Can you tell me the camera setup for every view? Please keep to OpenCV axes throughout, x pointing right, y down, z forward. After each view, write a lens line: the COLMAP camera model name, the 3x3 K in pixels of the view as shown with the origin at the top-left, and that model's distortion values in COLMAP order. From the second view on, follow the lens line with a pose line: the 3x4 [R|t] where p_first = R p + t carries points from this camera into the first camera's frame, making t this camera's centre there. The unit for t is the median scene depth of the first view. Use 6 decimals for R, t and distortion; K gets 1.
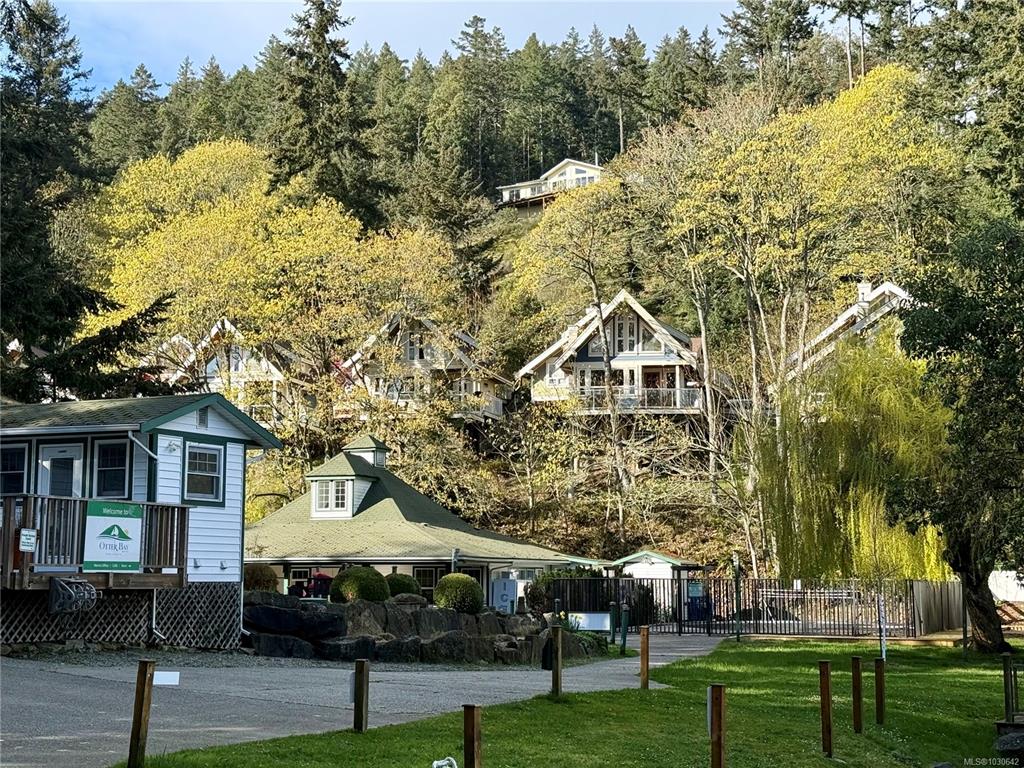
lens RADIAL K [[1636.2, 0, 512.6], [0, 1636.2, 382.5], [0, 0, 1]] dist [0.054807, 0.000000]
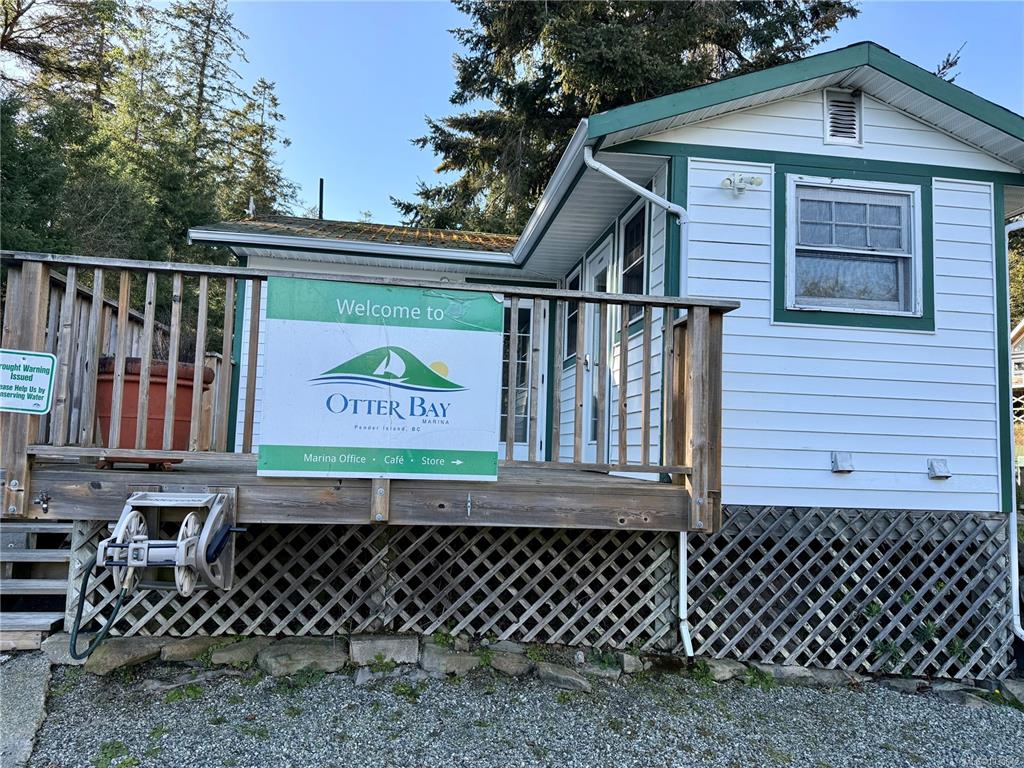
lens RADIAL K [[710.8, 0, 509.9], [0, 710.8, 379.1], [0, 0, 1]] dist [0.007661, -0.014200]
pose [[0.550170, -0.058065, -0.833032, -0.088312], [0.065482, 0.997508, -0.026282, 0.089107], [0.832481, -0.040090, 0.552601, 0.838195]]
